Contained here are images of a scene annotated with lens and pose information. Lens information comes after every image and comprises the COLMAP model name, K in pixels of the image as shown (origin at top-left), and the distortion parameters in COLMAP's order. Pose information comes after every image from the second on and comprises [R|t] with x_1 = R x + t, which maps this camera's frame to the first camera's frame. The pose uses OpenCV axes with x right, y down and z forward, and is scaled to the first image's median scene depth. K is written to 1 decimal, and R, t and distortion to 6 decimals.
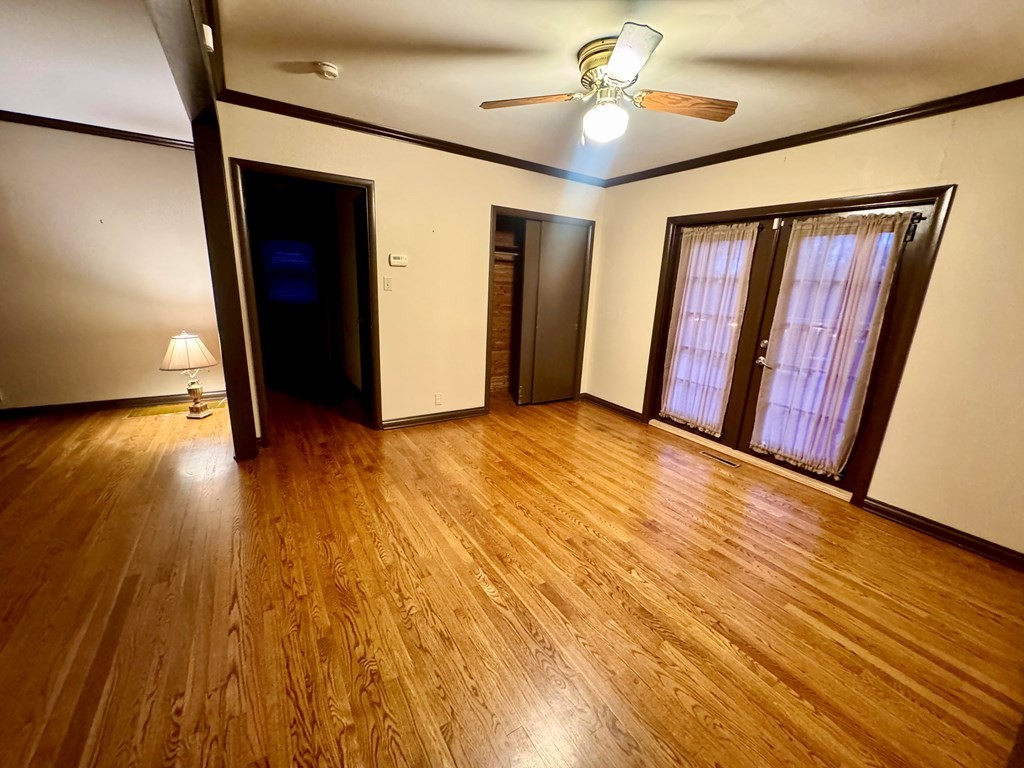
lens RADIAL K [[405.5, 0, 510.9], [0, 405.5, 383.4], [0, 0, 1]] dist [-0.002481, -0.000065]
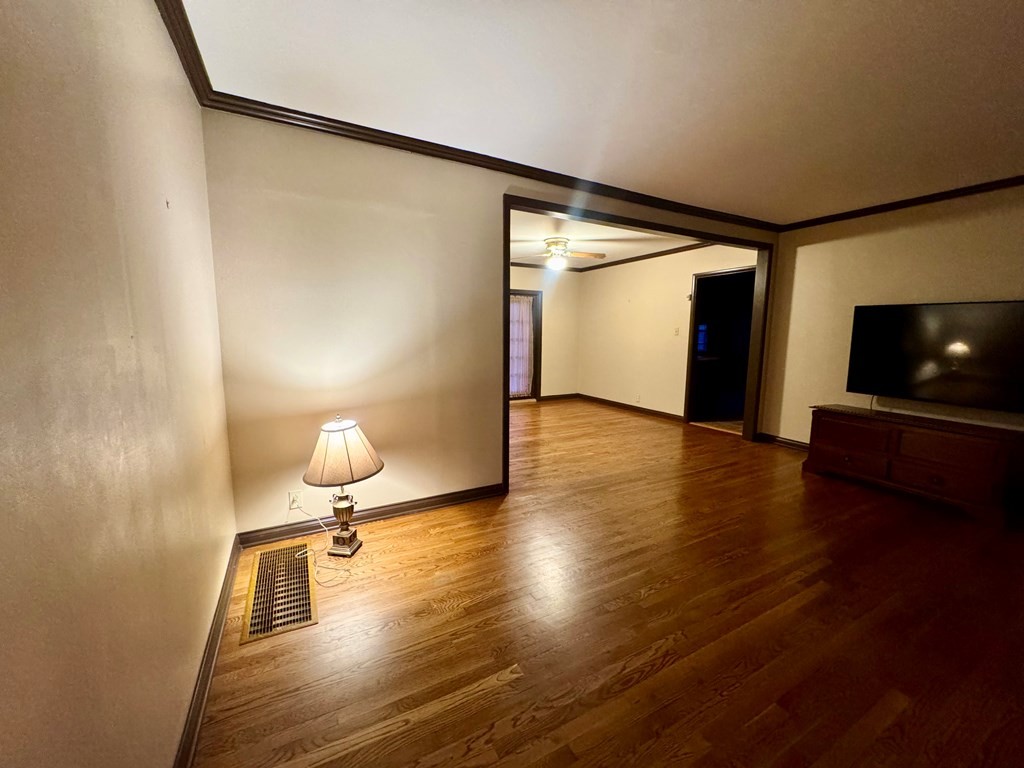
lens RADIAL K [[405.5, 0, 514.4], [0, 405.5, 383.9], [0, 0, 1]] dist [-0.002481, -0.000065]
pose [[0.061467, -0.171457, 0.983272, -1.735109], [0.241953, 0.958311, 0.151980, -0.254267], [-0.968339, 0.228564, 0.100389, 0.823168]]
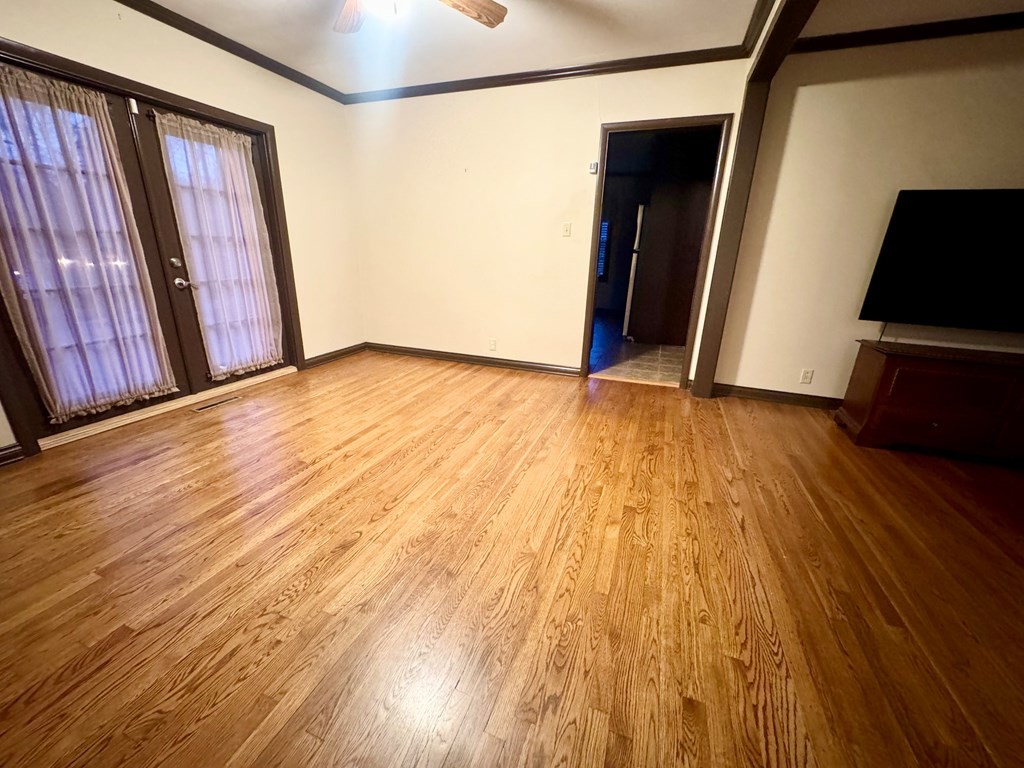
lens RADIAL K [[405.5, 0, 512.6], [0, 405.5, 381.3], [0, 0, 1]] dist [-0.002481, -0.000065]
pose [[-0.606503, -0.301867, 0.735547, -0.580373], [0.143563, 0.868338, 0.474740, -0.207610], [-0.782012, 0.393529, -0.483313, 1.075585]]
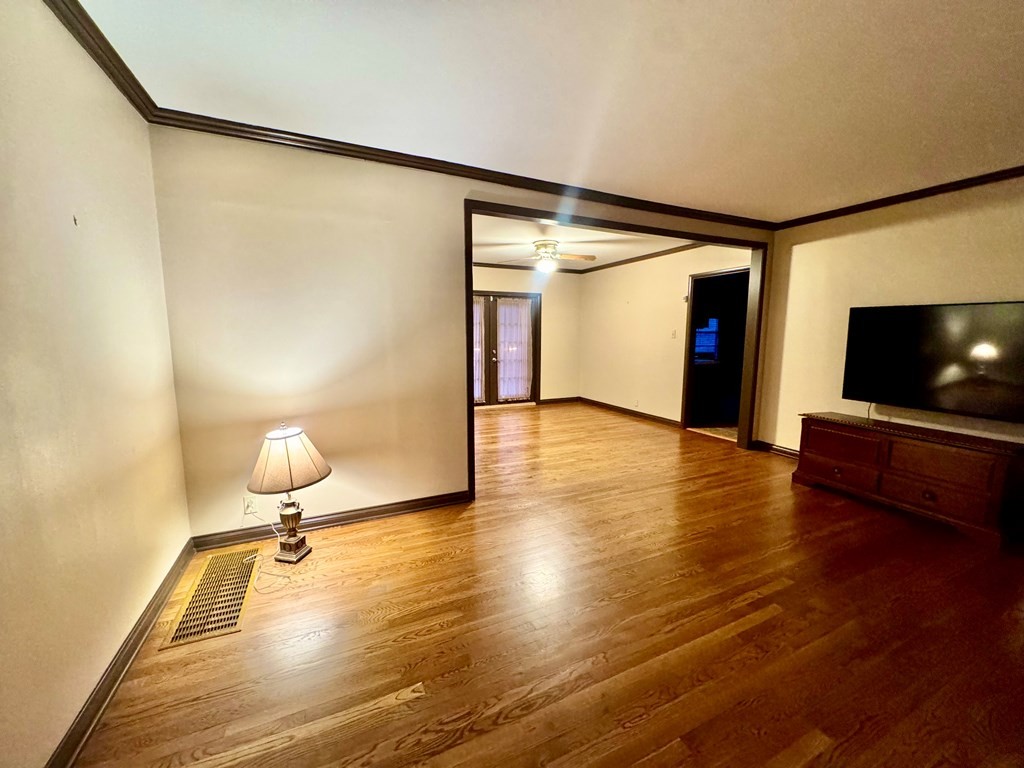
lens RADIAL K [[405.5, 0, 513.9], [0, 405.5, 383.7], [0, 0, 1]] dist [-0.002481, -0.000065]
pose [[0.118444, -0.168779, 0.978511, -1.705150], [0.247233, 0.959426, 0.135560, -0.229296], [-0.961689, 0.225864, 0.155366, 0.675873]]
